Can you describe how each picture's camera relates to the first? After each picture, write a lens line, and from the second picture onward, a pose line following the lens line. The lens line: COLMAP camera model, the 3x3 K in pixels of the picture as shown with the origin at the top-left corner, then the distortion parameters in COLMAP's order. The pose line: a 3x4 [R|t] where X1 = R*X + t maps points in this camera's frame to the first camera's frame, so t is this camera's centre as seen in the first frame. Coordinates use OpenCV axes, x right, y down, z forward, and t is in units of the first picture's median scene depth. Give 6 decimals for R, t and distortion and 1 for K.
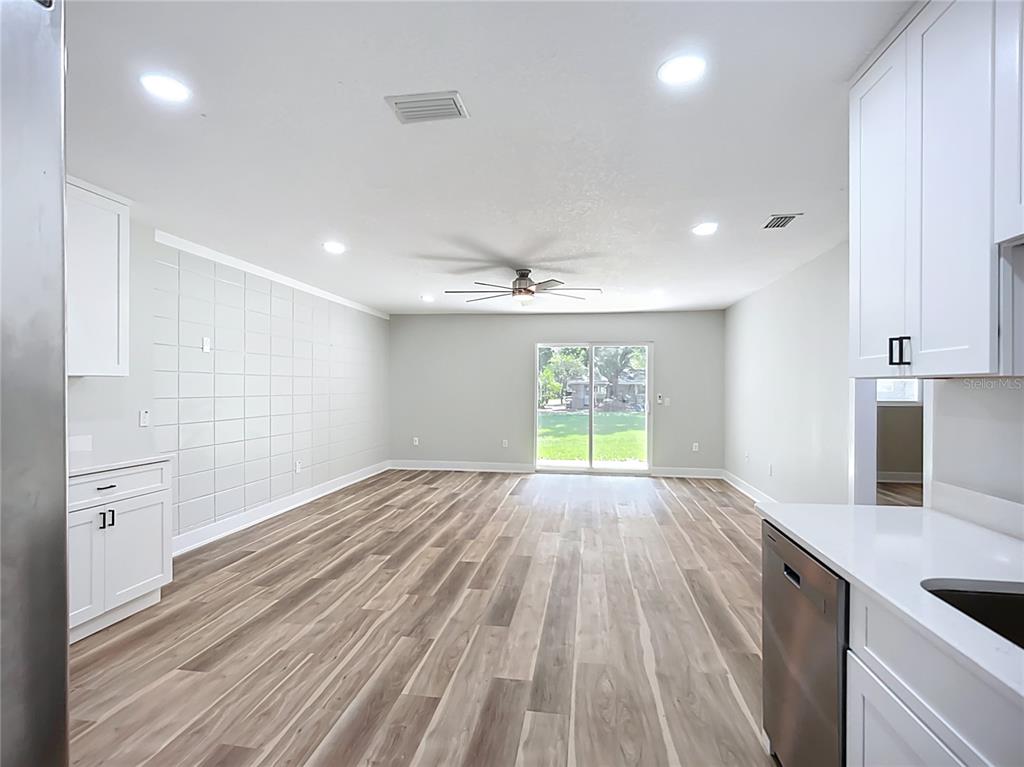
lens RADIAL K [[538.2, 0, 515.4], [0, 538.2, 388.1], [0, 0, 1]] dist [-0.026753, 0.008872]
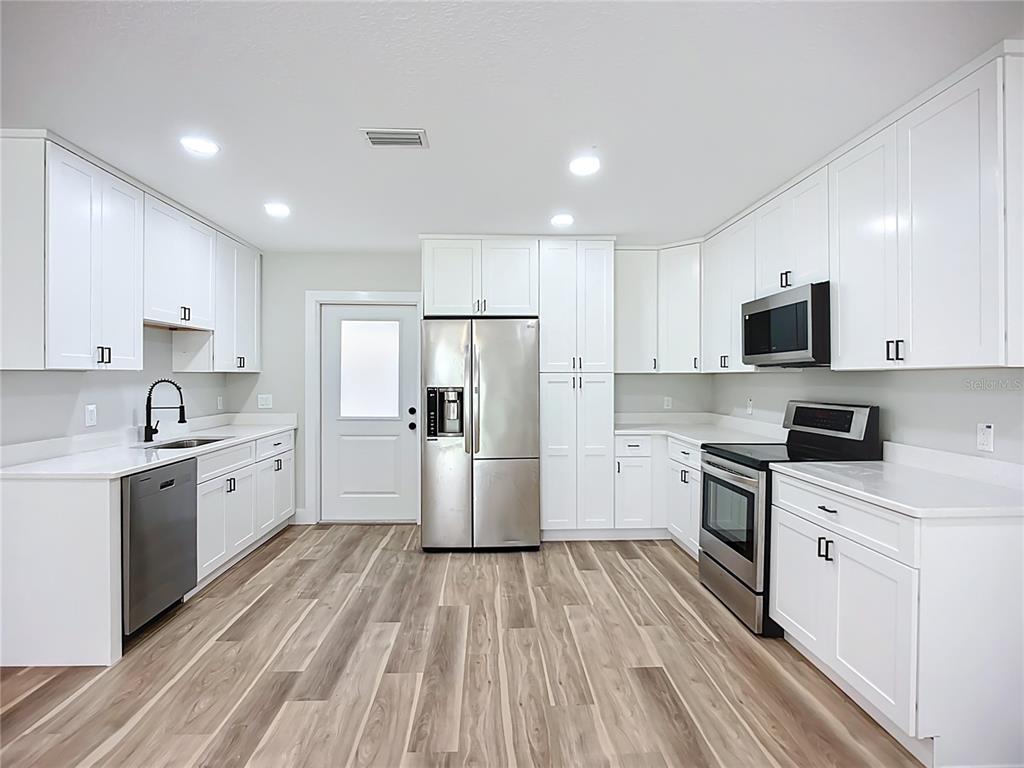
lens RADIAL K [[538.2, 0, 511.8], [0, 538.2, 376.0], [0, 0, 1]] dist [-0.026753, 0.008872]
pose [[-0.983364, -0.005430, -0.181564, -0.108986], [-0.005406, 0.999985, -0.000627, -0.006567], [0.181565, 0.000365, -0.983379, 1.178170]]
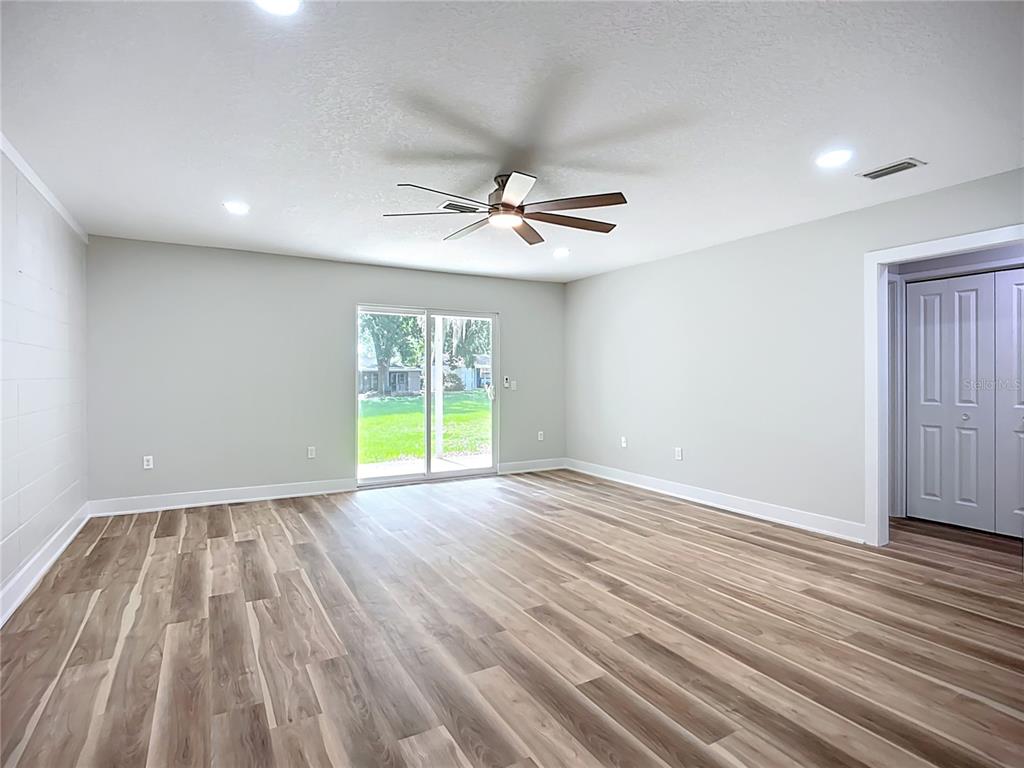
lens RADIAL K [[538.2, 0, 516.7], [0, 538.2, 379.7], [0, 0, 1]] dist [-0.026753, 0.008872]
pose [[0.781582, -0.012078, 0.623685, -0.473610], [0.007992, 0.999924, 0.009349, 0.016680], [-0.623751, -0.002322, 0.781620, 0.627051]]
